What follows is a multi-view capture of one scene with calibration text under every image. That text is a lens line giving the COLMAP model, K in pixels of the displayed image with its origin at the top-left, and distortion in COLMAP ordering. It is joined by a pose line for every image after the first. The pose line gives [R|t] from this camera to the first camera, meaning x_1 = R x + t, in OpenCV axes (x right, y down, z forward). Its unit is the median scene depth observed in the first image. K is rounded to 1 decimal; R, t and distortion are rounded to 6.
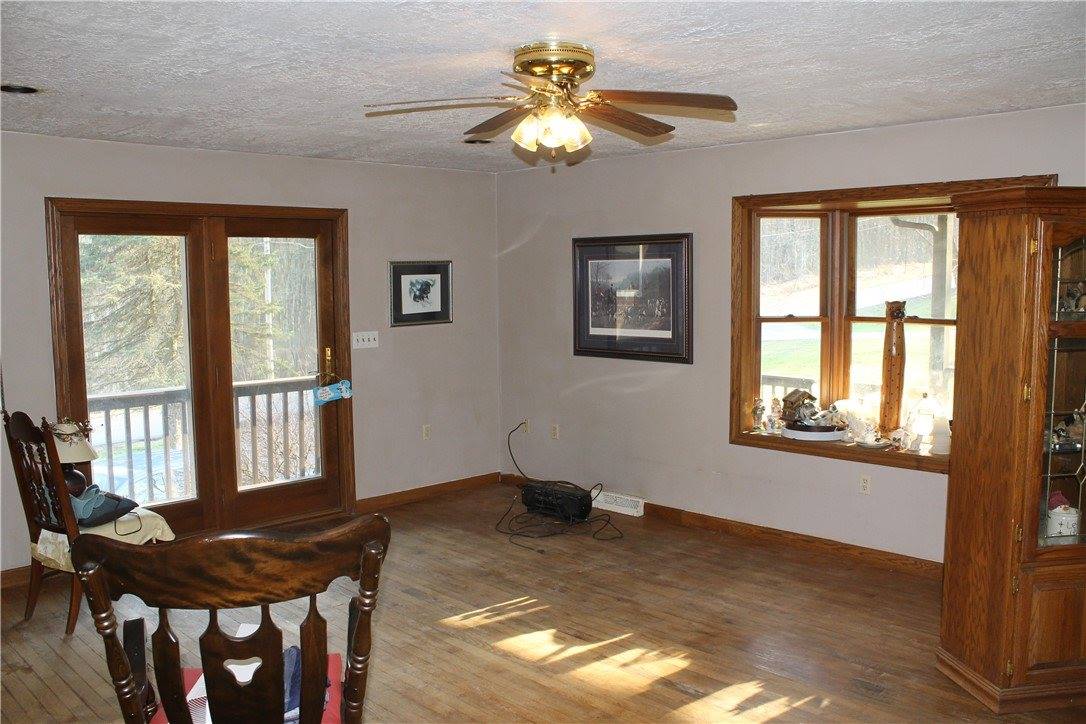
lens RADIAL K [[917.6, 0, 543.0], [0, 917.6, 362.0], [0, 0, 1]] dist [-0.175572, 0.169914]
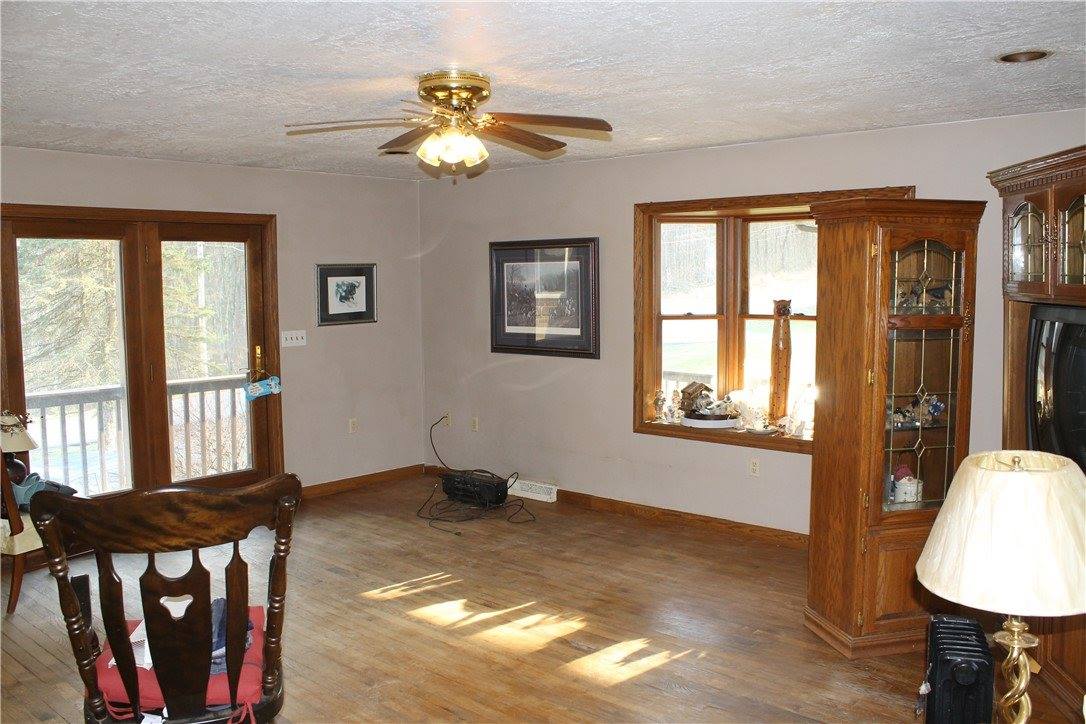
lens RADIAL K [[917.6, 0, 543.0], [0, 917.6, 362.0], [0, 0, 1]] dist [-0.175572, 0.169914]
pose [[0.997703, -0.005365, 0.067520, 0.033735], [0.005603, 0.999979, -0.003339, 0.012208], [-0.067501, 0.003710, 0.997712, -0.101504]]
